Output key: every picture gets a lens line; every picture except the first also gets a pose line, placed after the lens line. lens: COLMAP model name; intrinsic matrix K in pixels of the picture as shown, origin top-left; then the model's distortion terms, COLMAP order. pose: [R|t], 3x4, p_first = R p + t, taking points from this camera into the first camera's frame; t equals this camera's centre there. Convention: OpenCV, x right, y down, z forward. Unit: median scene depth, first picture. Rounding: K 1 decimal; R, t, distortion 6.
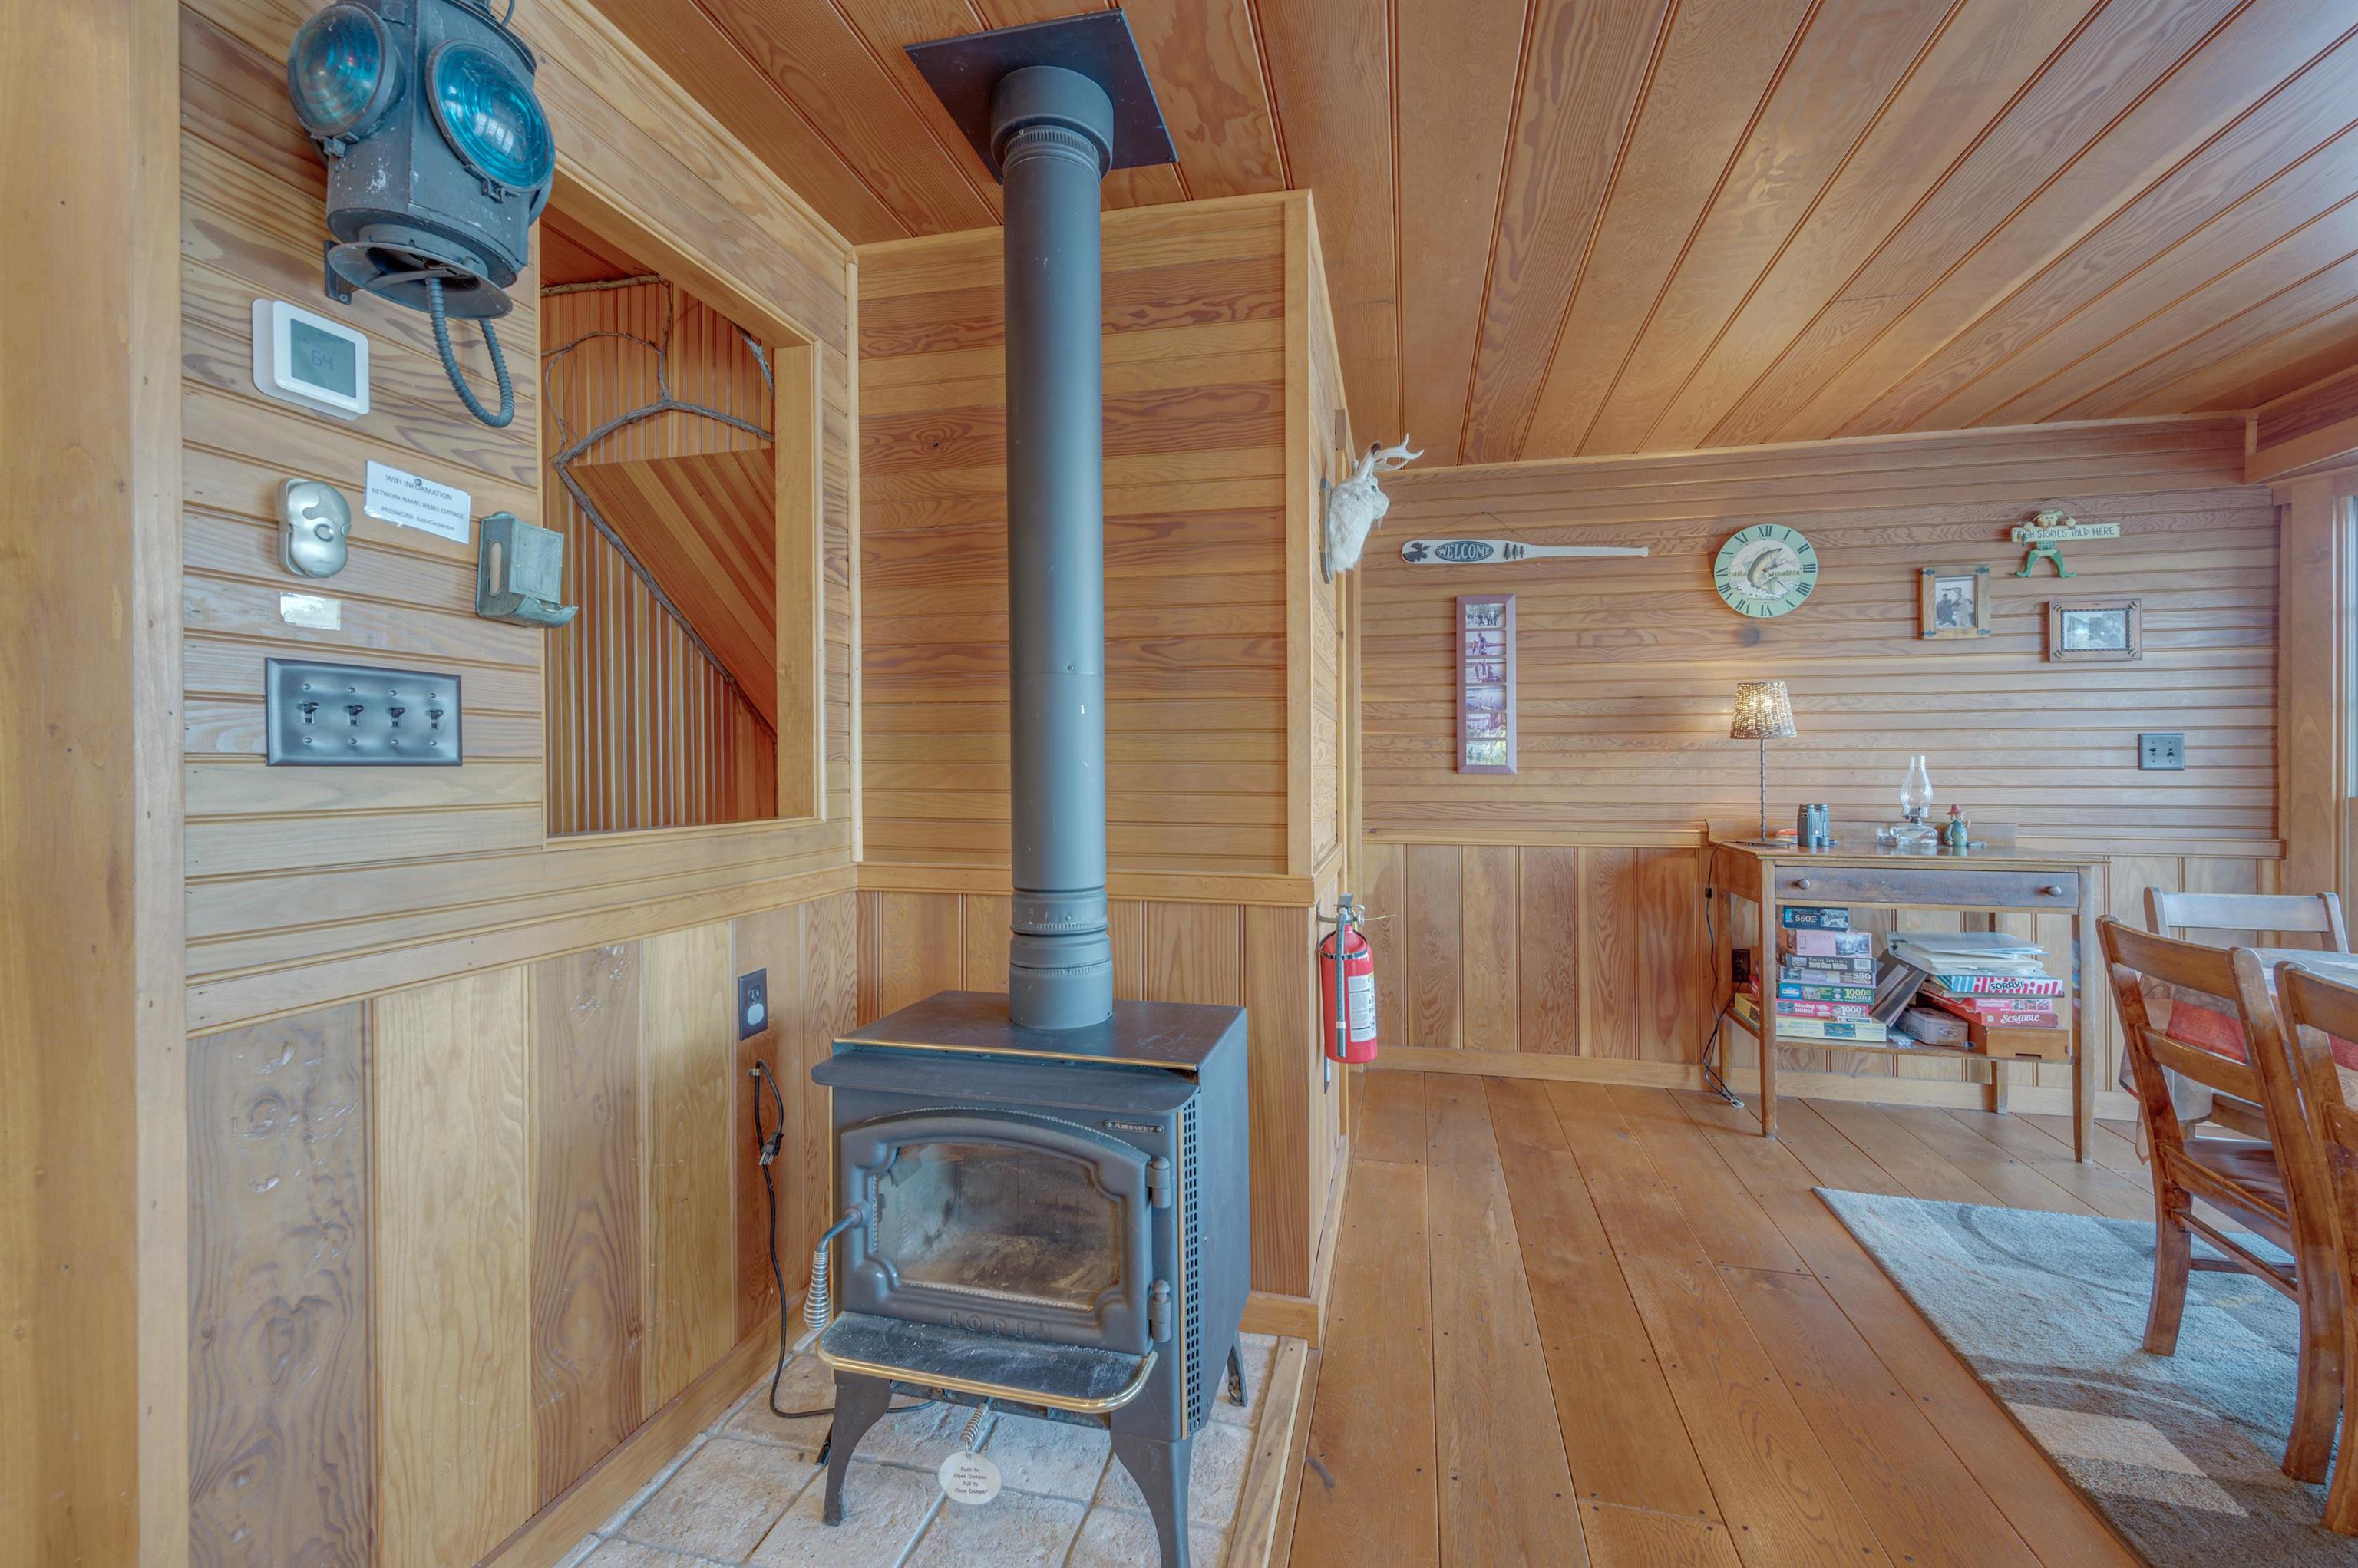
lens RADIAL K [[943.6, 0, 1190.2], [0, 943.6, 766.4], [0, 0, 1]] dist [-0.000131, 0.000151]
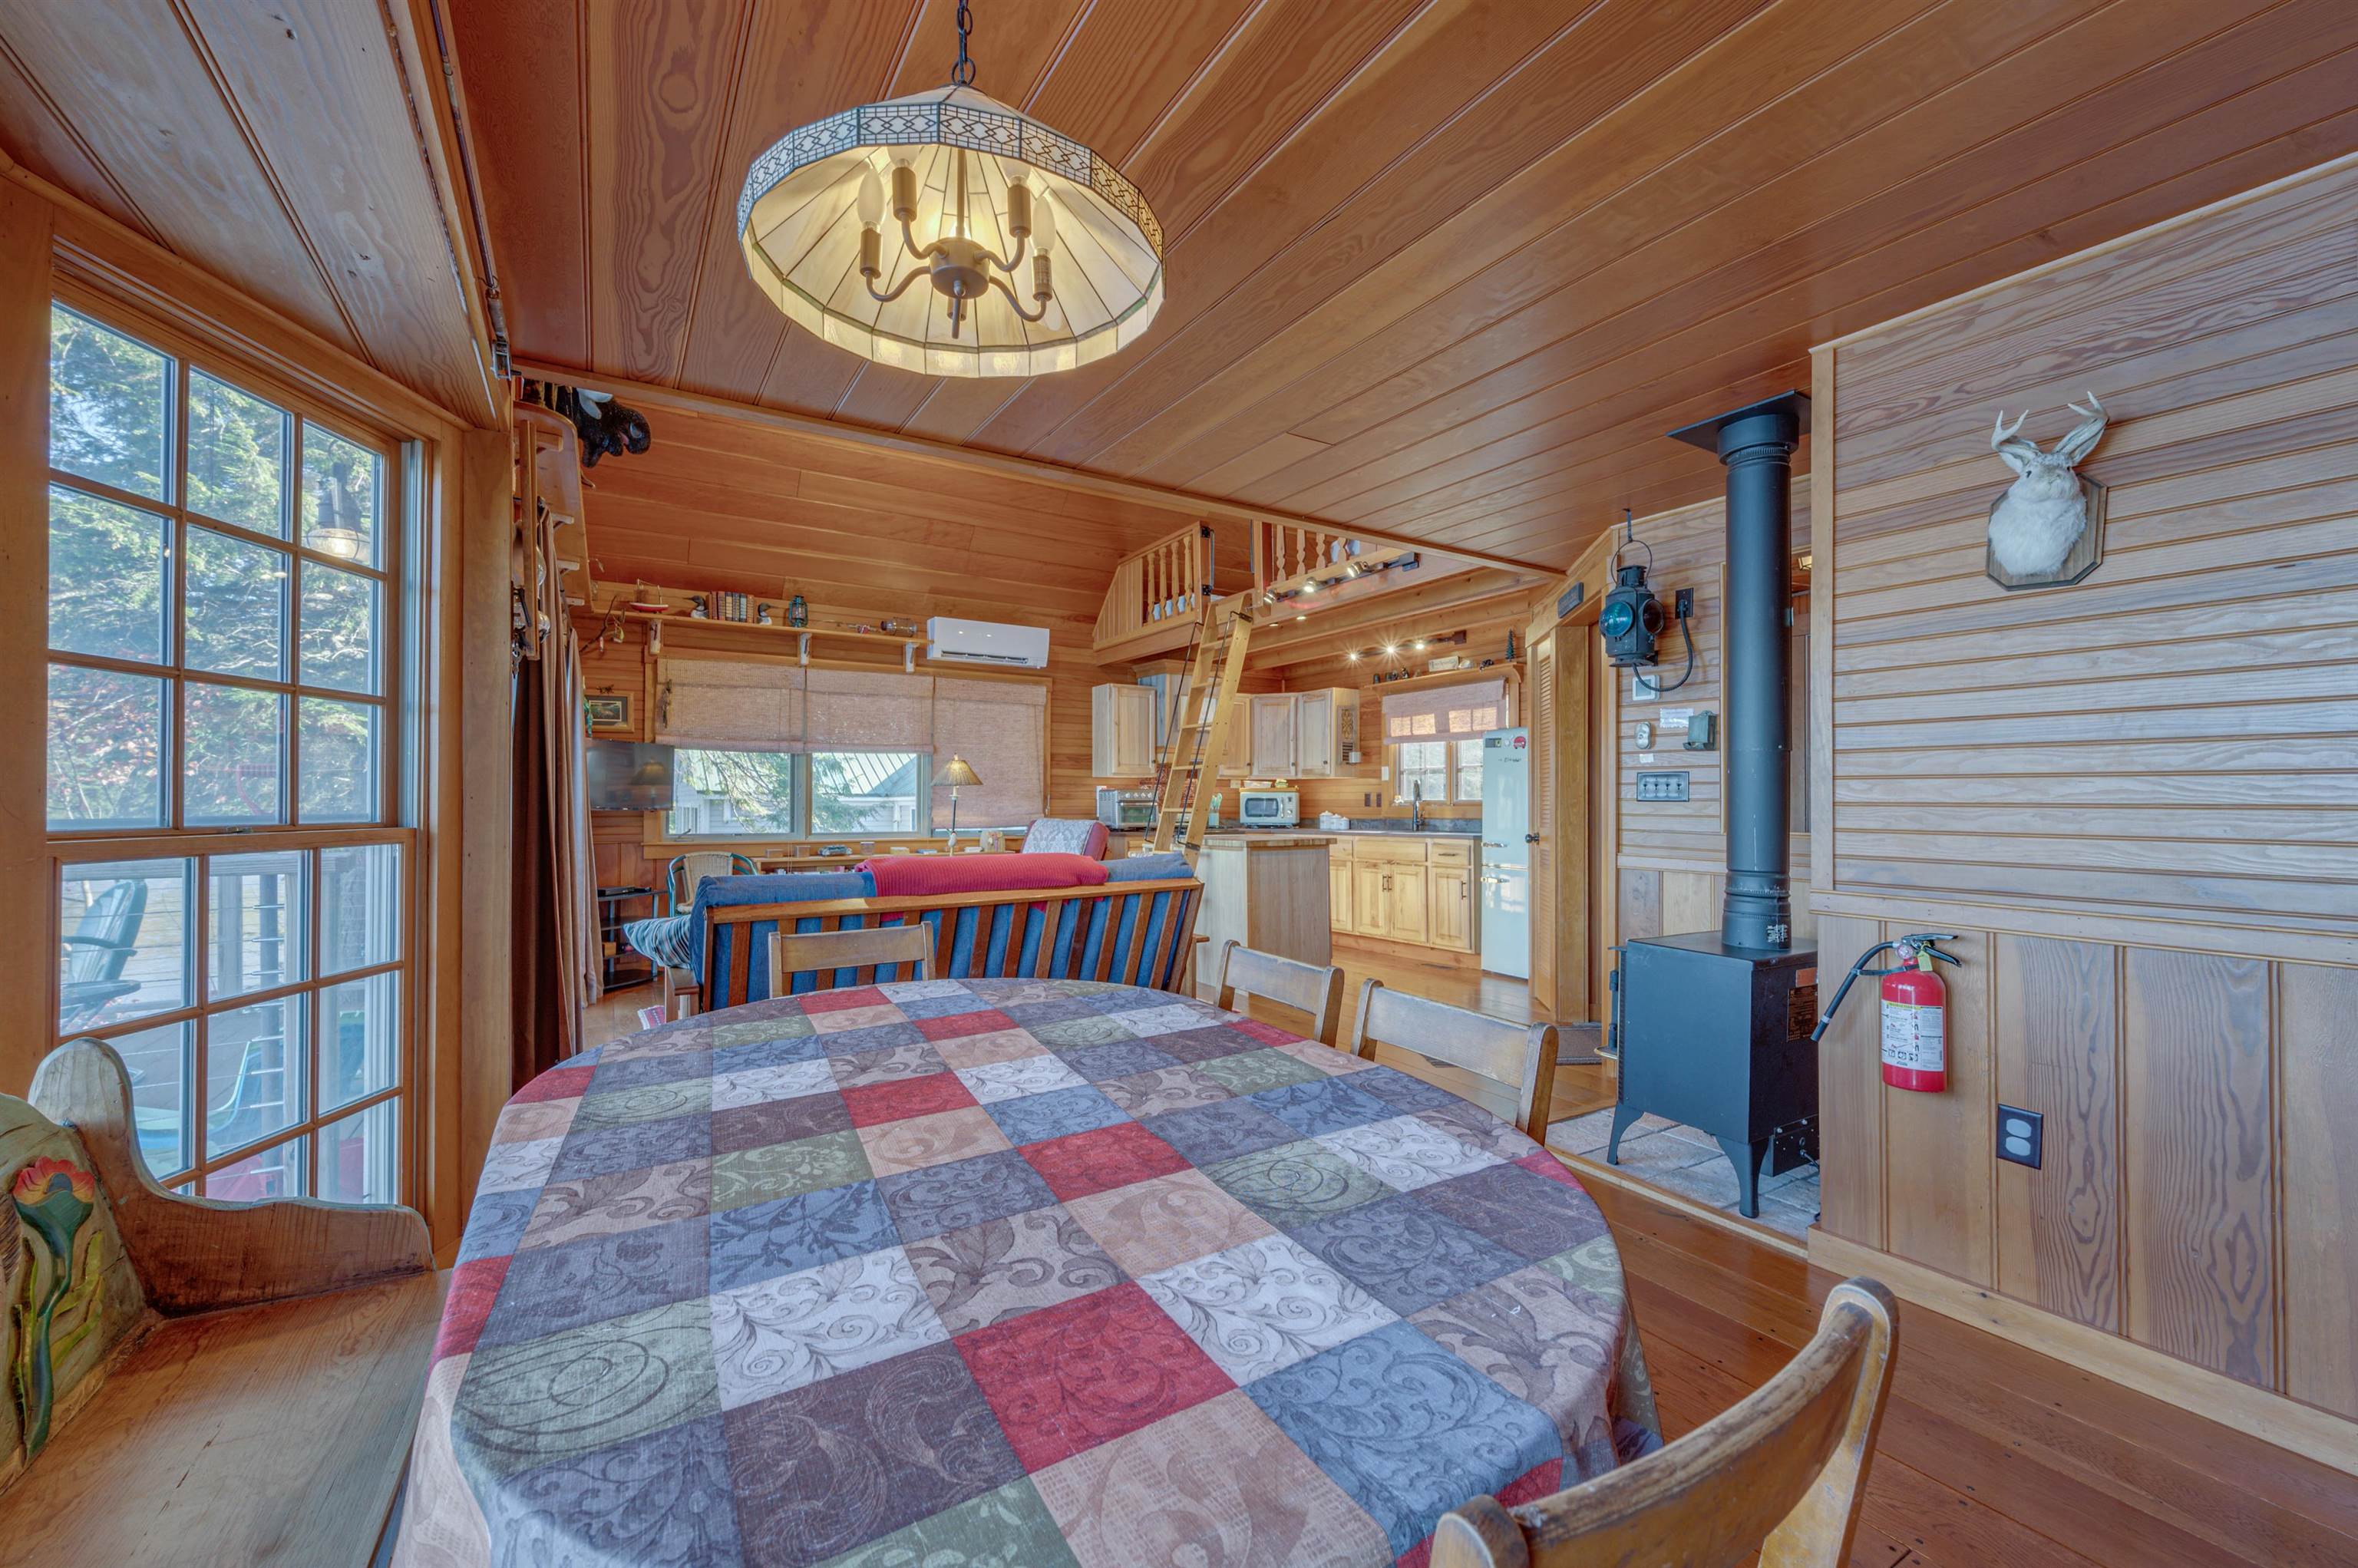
lens RADIAL K [[940.7, 0, 1133.7], [0, 940.7, 847.1], [0, 0, 1]] dist [0.000220, 0.000030]
pose [[-0.735097, 0.033833, -0.677117, 2.739687], [0.002237, 0.998870, 0.047481, -0.002239], [0.677958, 0.033389, -0.734342, 2.179446]]
